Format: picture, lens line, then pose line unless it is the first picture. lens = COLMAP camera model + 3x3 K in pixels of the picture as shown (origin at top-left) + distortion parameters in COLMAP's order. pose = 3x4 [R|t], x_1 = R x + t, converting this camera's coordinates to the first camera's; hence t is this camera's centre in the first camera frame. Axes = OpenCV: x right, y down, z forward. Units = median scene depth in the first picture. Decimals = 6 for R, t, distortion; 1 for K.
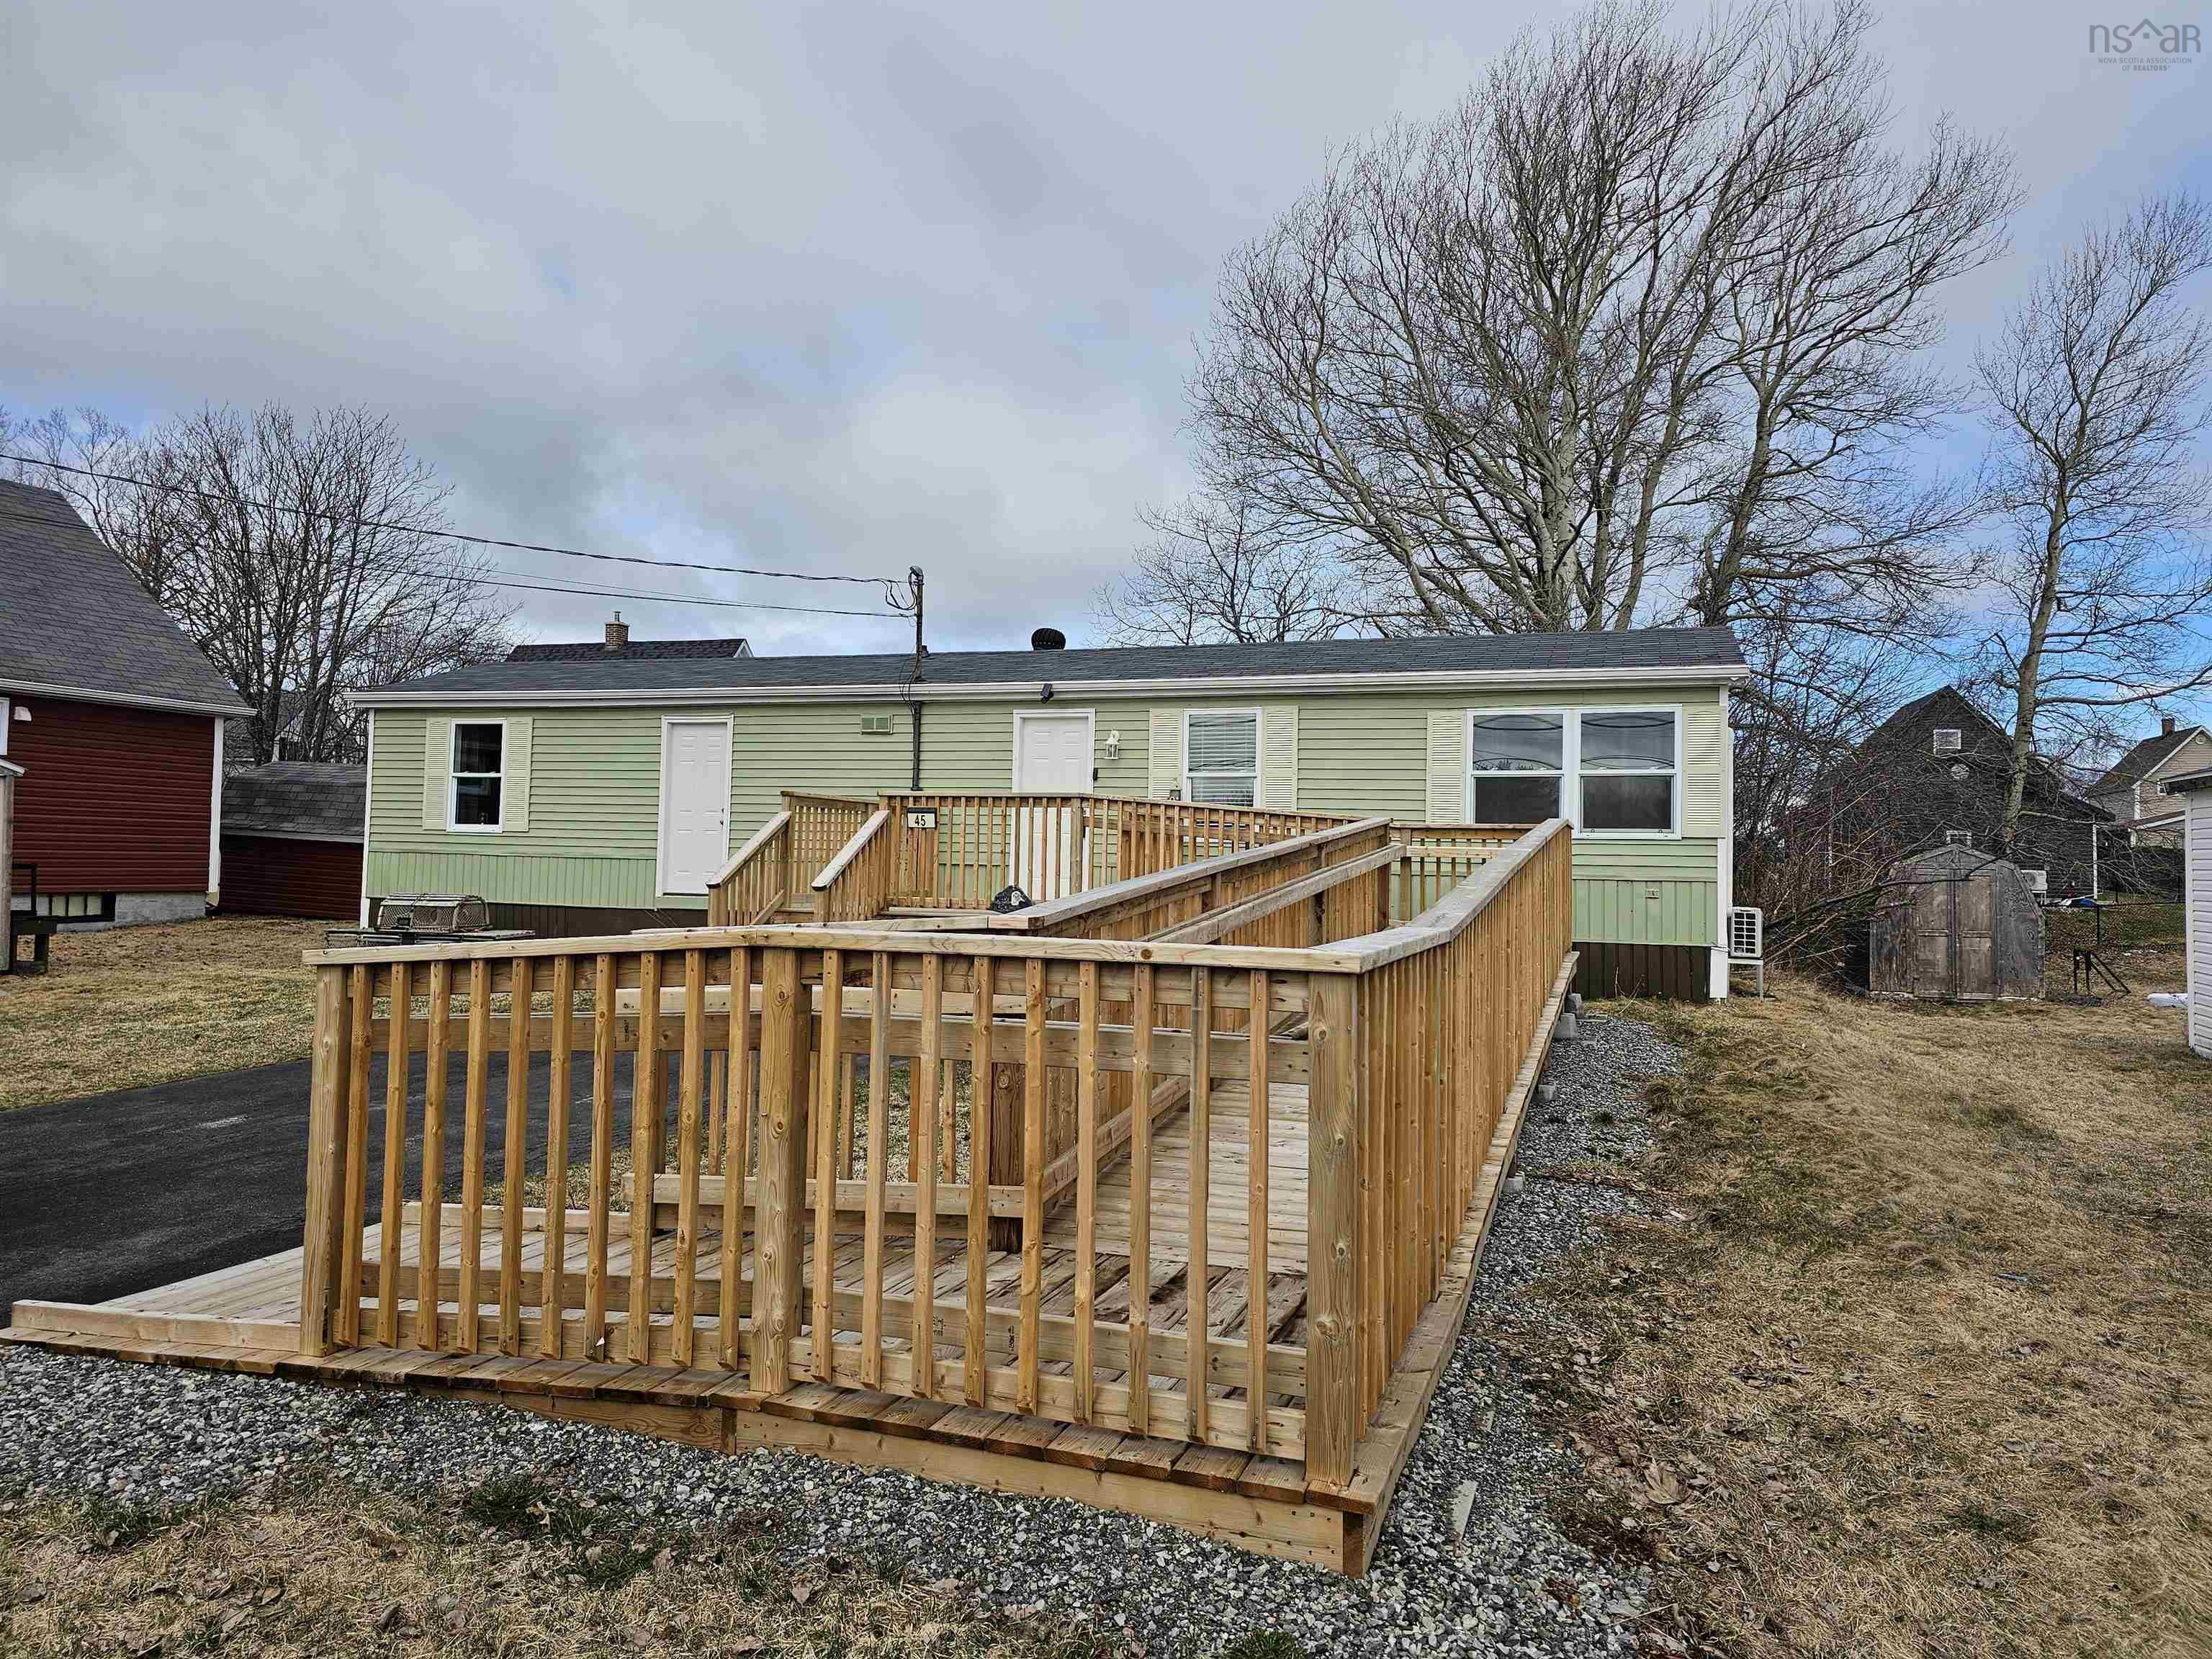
lens RADIAL K [[1474.3, 0, 1112.0], [0, 1474.3, 819.9], [0, 0, 1]] dist [0.048031, -0.008903]
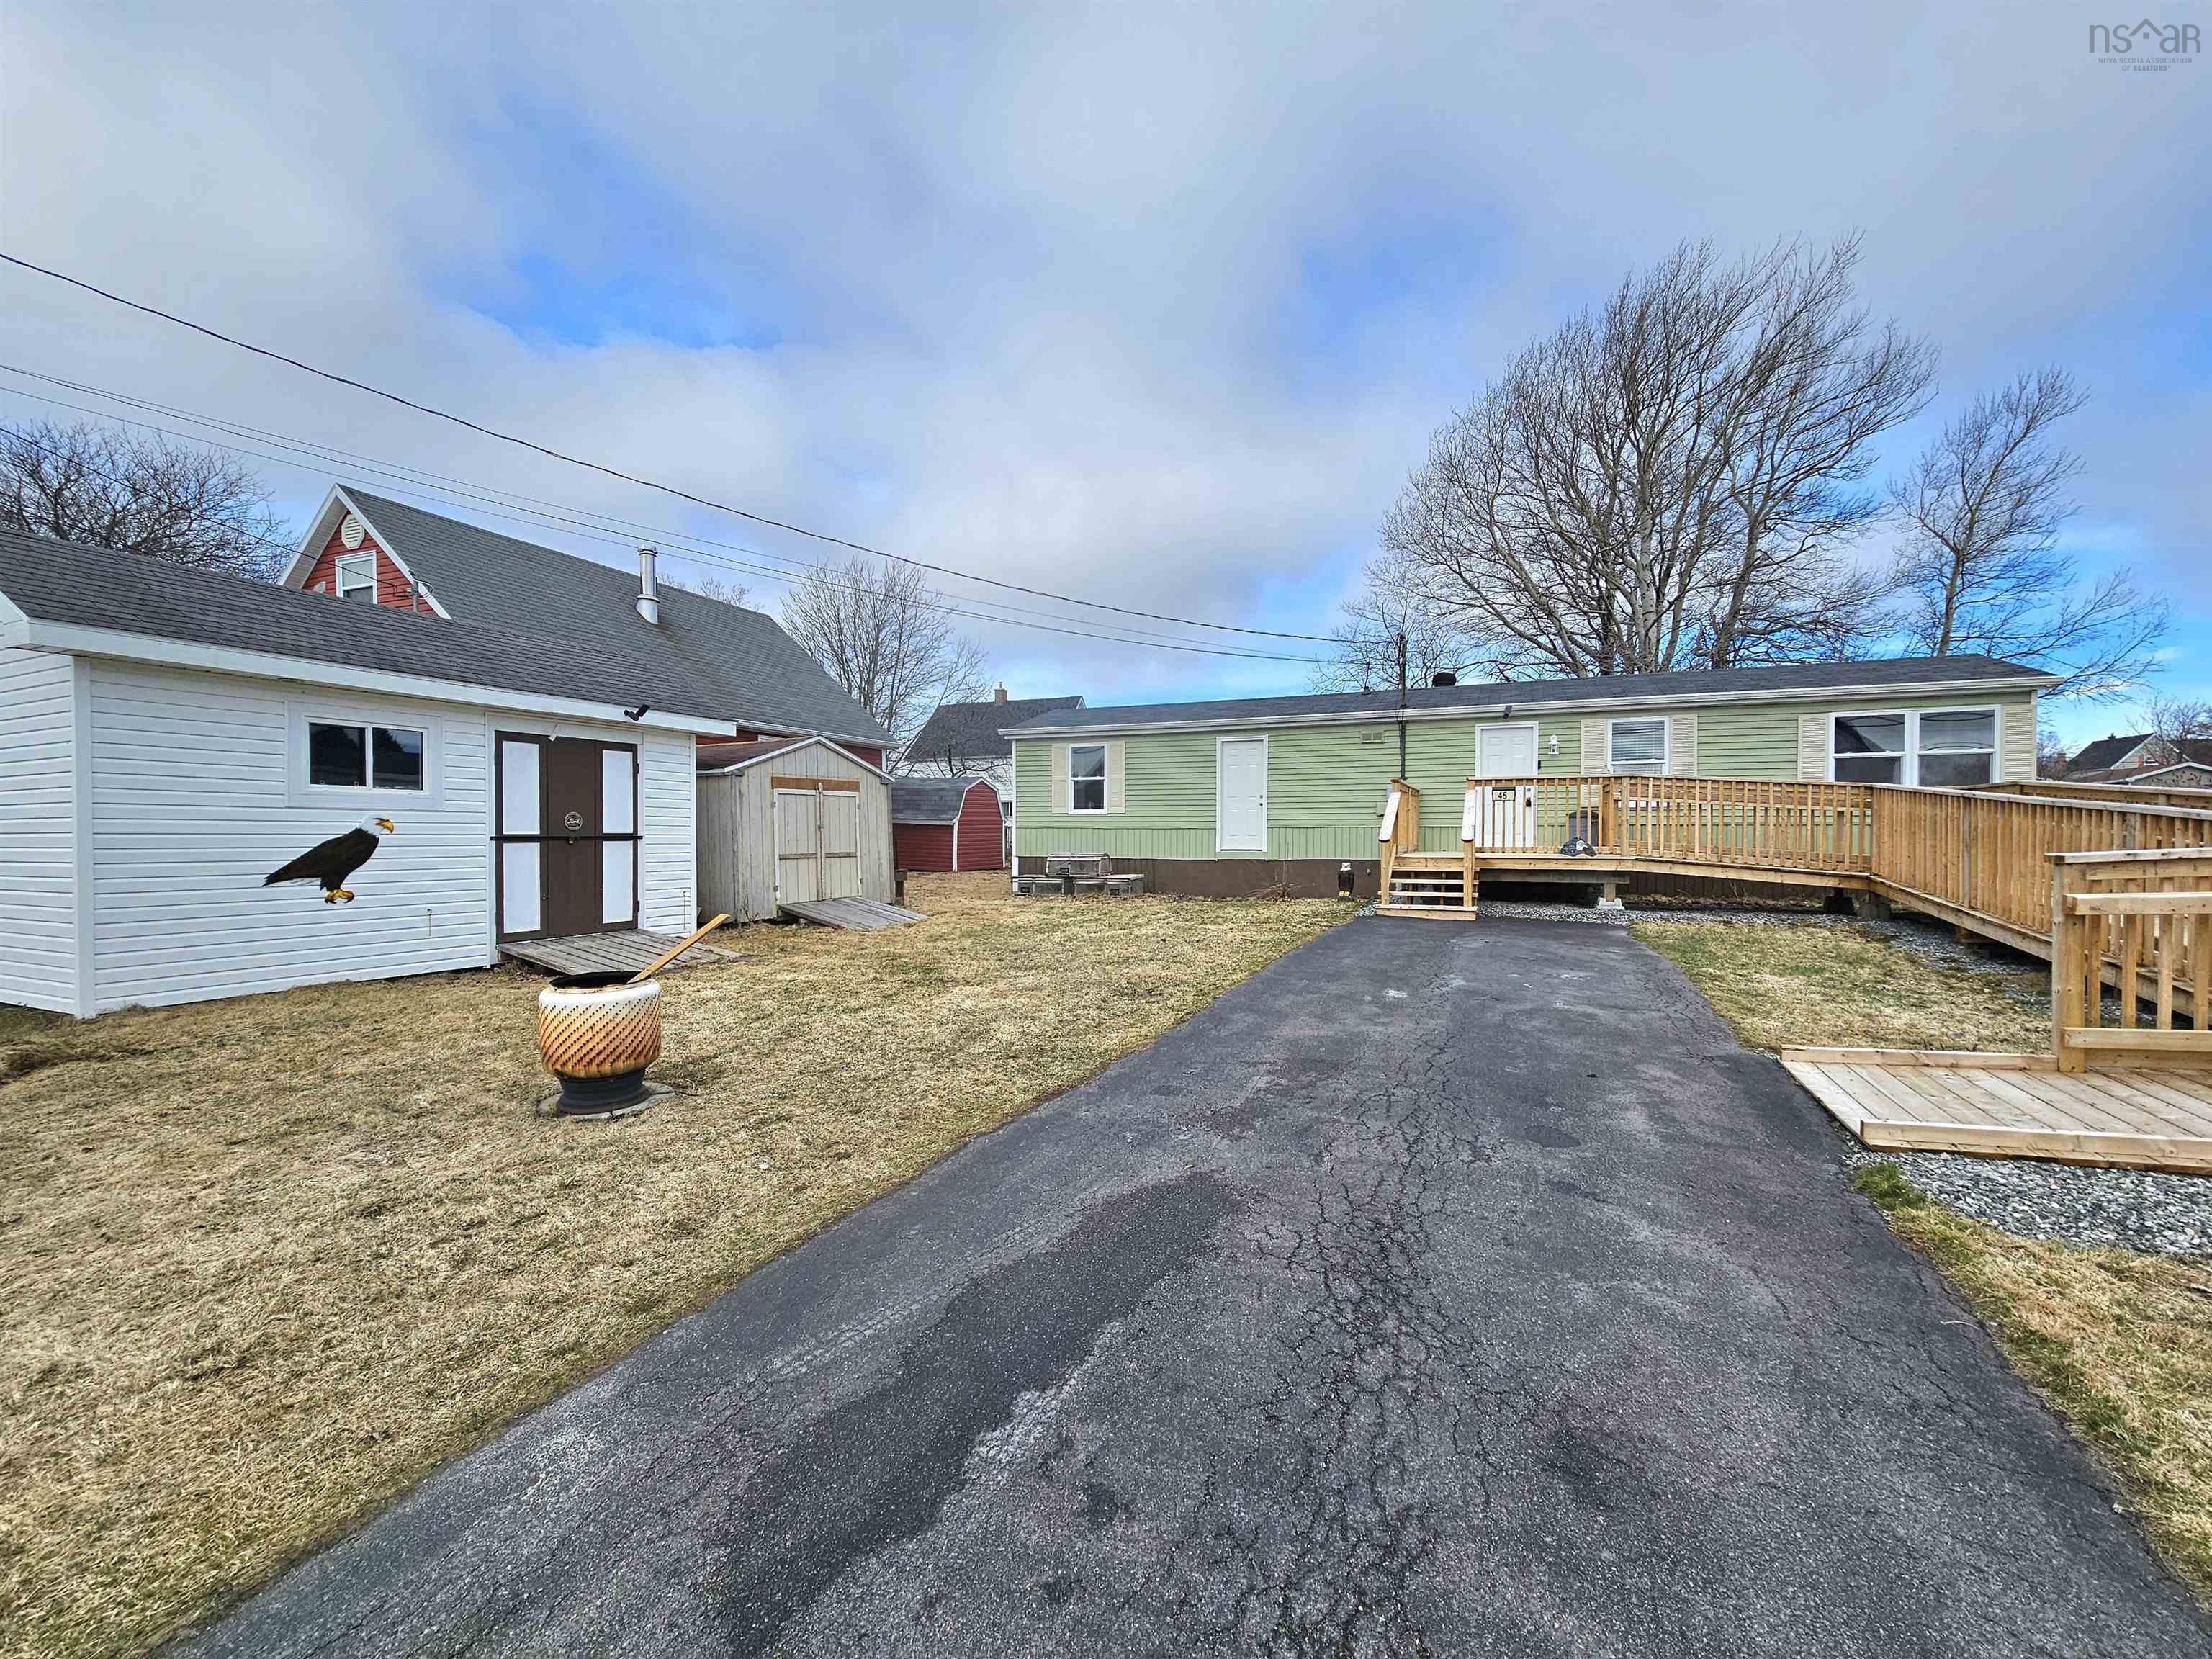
lens RADIAL K [[901.4, 0, 1121.7], [0, 901.4, 841.0], [0, 0, 1]] dist [-0.005373, 0.001534]
pose [[0.996817, -0.022228, -0.076557, -0.333732], [0.025100, 0.999009, 0.036760, 0.002601], [0.075664, -0.038564, 0.996387, 0.035547]]
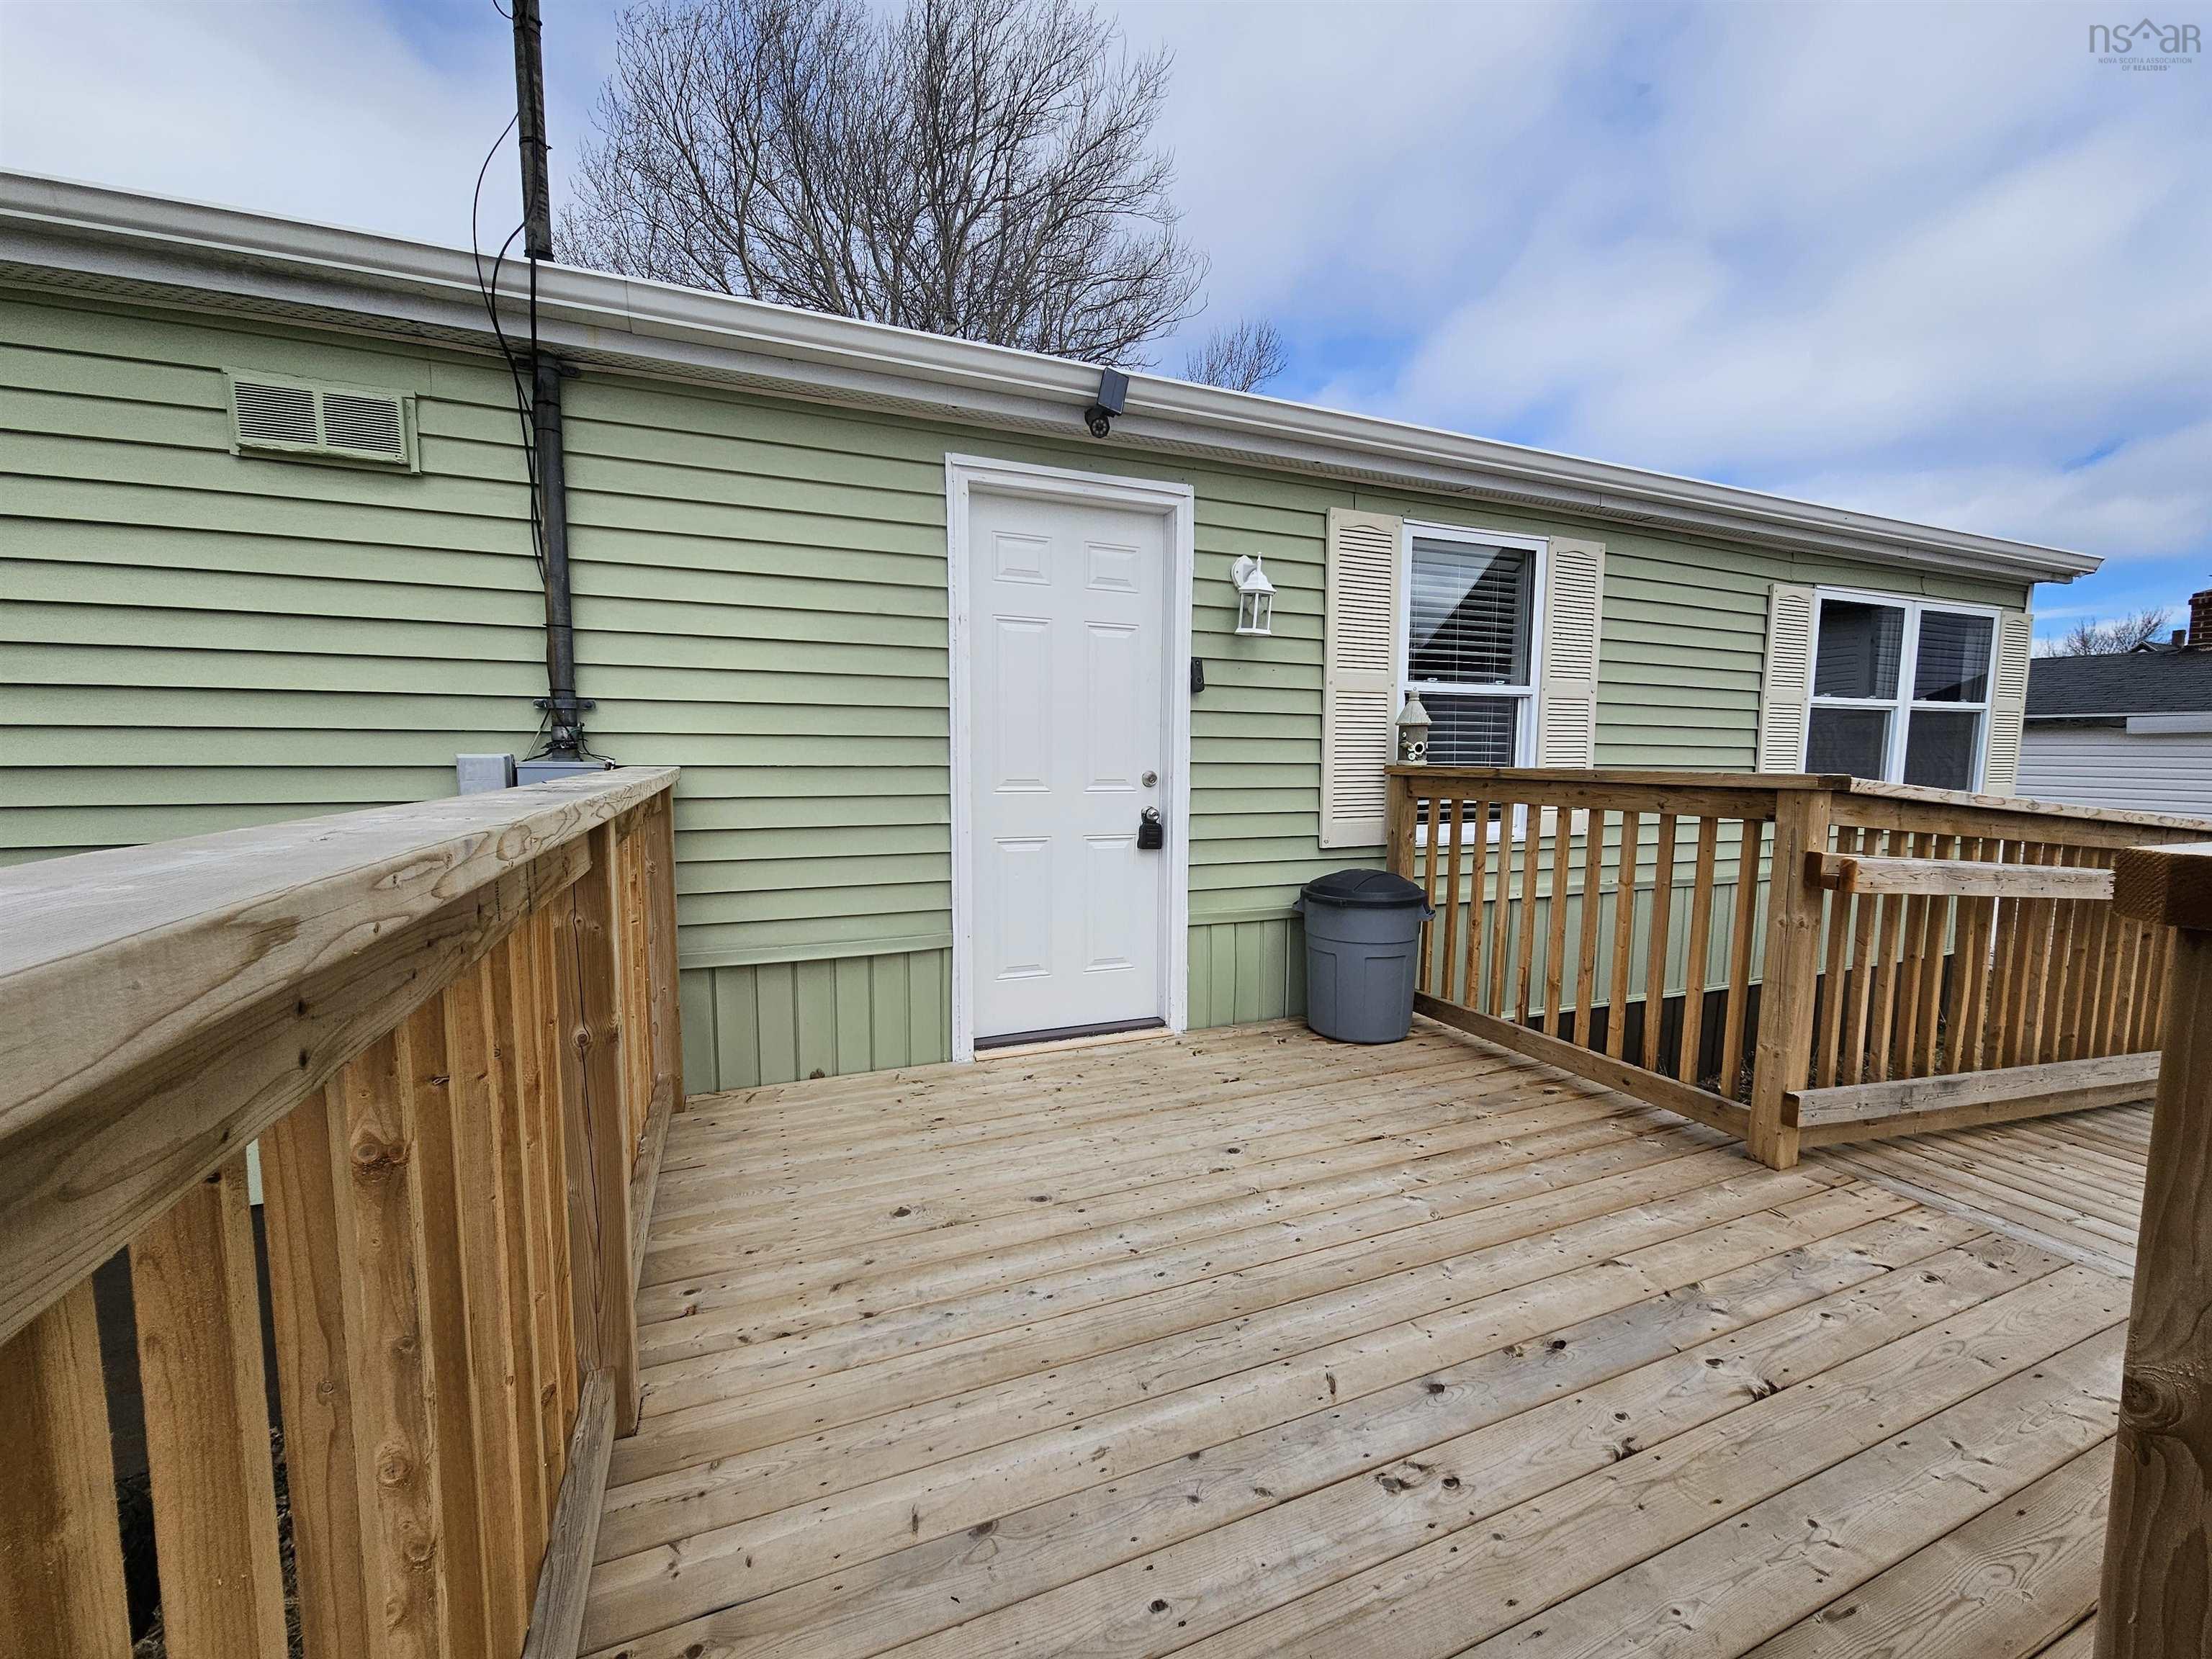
lens RADIAL K [[901.4, 0, 1120.3], [0, 901.4, 846.5], [0, 0, 1]] dist [-0.005373, 0.001534]
pose [[0.736550, -0.087679, 0.670677, -0.159982], [-0.010006, 0.990042, 0.140419, -0.018002], [-0.676310, -0.110136, 0.728337, 0.760682]]
